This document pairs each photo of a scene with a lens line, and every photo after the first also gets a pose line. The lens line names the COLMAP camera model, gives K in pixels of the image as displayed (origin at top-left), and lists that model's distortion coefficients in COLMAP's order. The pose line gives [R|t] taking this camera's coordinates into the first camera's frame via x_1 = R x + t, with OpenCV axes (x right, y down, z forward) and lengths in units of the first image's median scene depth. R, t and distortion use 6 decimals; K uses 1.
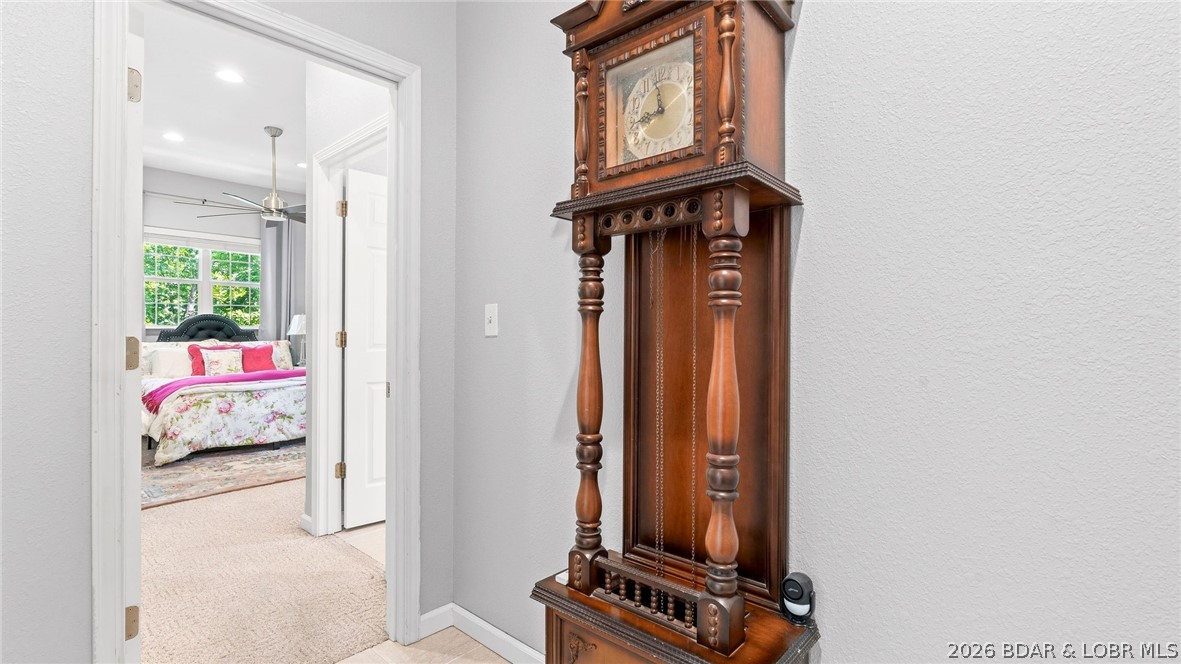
lens RADIAL K [[534.4, 0, 582.0], [0, 534.4, 337.2], [0, 0, 1]] dist [0.000700, 0.001053]
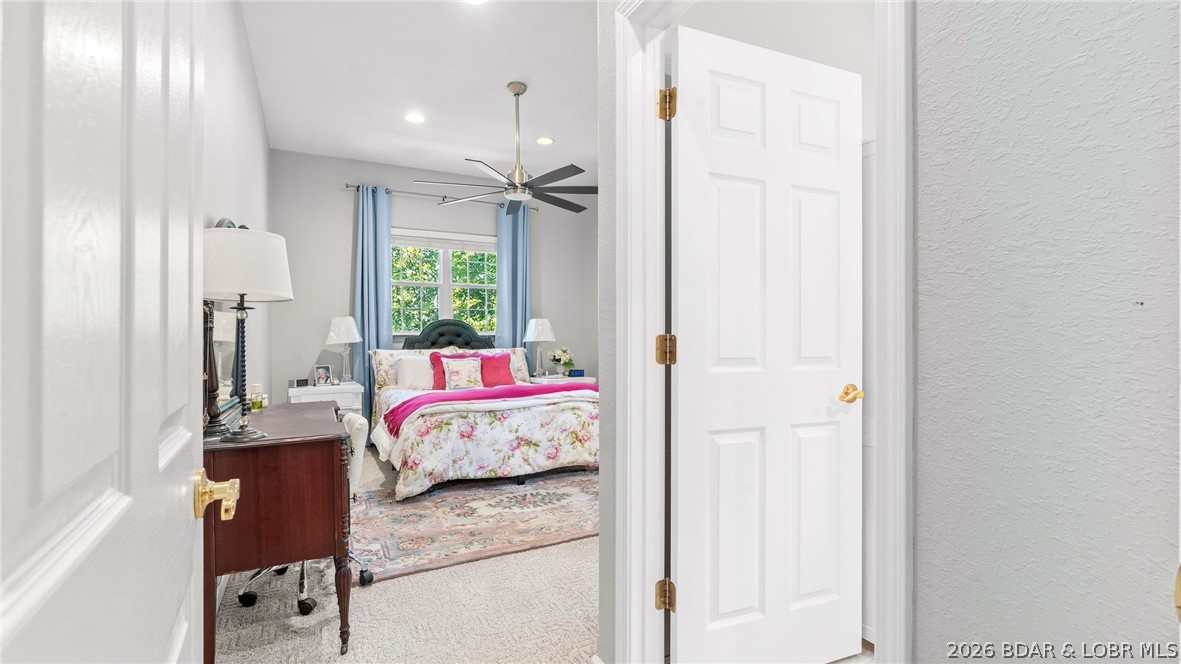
lens RADIAL K [[535.7, 0, 584.5], [0, 535.7, 343.3], [0, 0, 1]] dist [-0.001342, 0.000199]
pose [[0.936435, -0.003192, -0.350826, -0.206723], [0.003304, 0.999995, -0.000281, -0.000931], [0.350825, -0.000896, 0.936441, 0.289558]]
